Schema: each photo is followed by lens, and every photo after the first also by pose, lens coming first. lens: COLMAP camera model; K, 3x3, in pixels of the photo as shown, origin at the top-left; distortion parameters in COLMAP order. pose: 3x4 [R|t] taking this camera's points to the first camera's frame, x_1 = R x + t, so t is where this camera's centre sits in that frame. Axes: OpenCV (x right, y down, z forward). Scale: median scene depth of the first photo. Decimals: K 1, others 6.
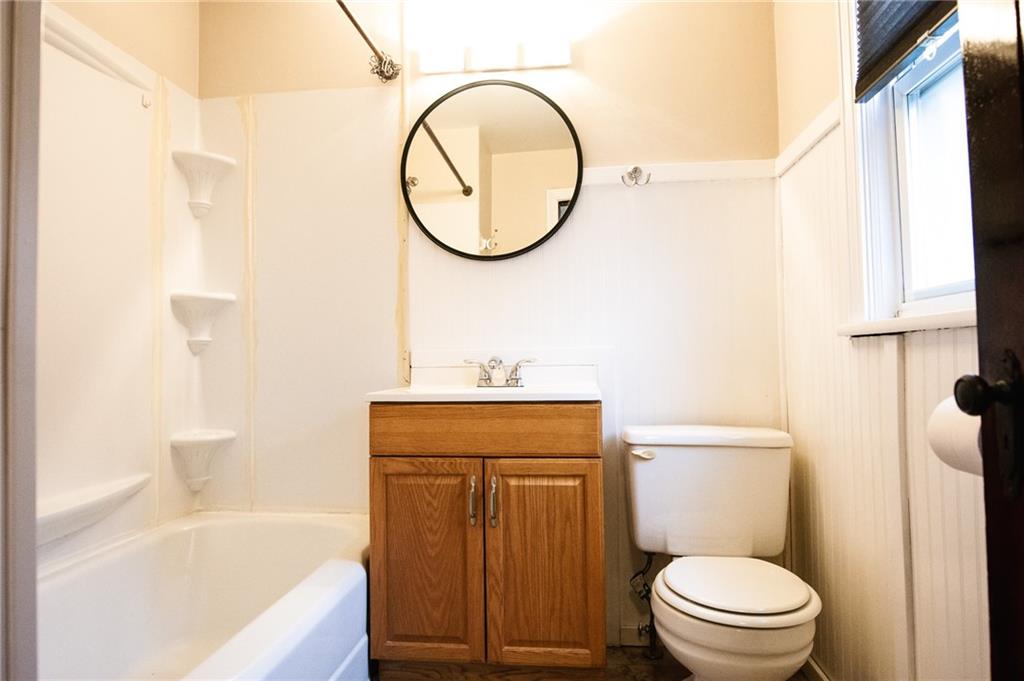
lens RADIAL K [[661.5, 0, 516.3], [0, 661.5, 337.2], [0, 0, 1]] dist [-0.017531, 0.002161]
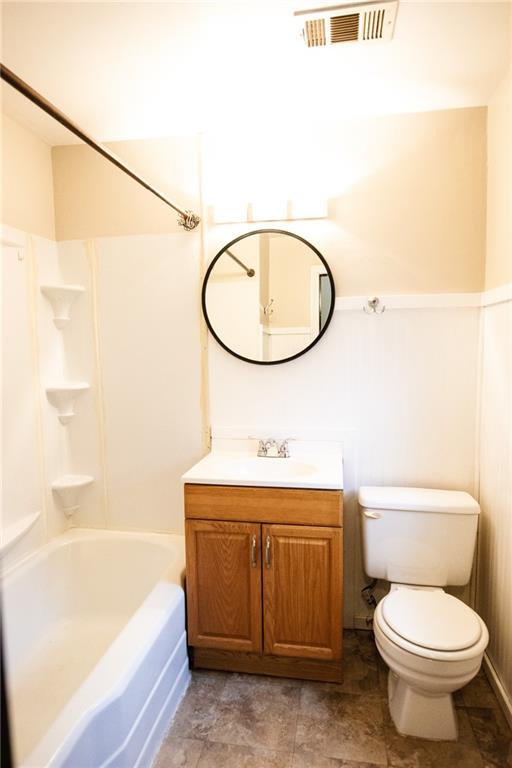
lens RADIAL K [[496.1, 0, 252.0], [0, 496.1, 385.5], [0, 0, 1]] dist [-0.017531, 0.002161]
pose [[0.997261, 0.006557, -0.073670, 0.007210], [0.003493, 0.990776, 0.135464, -0.223854], [0.073878, -0.135350, 0.988040, -0.040797]]
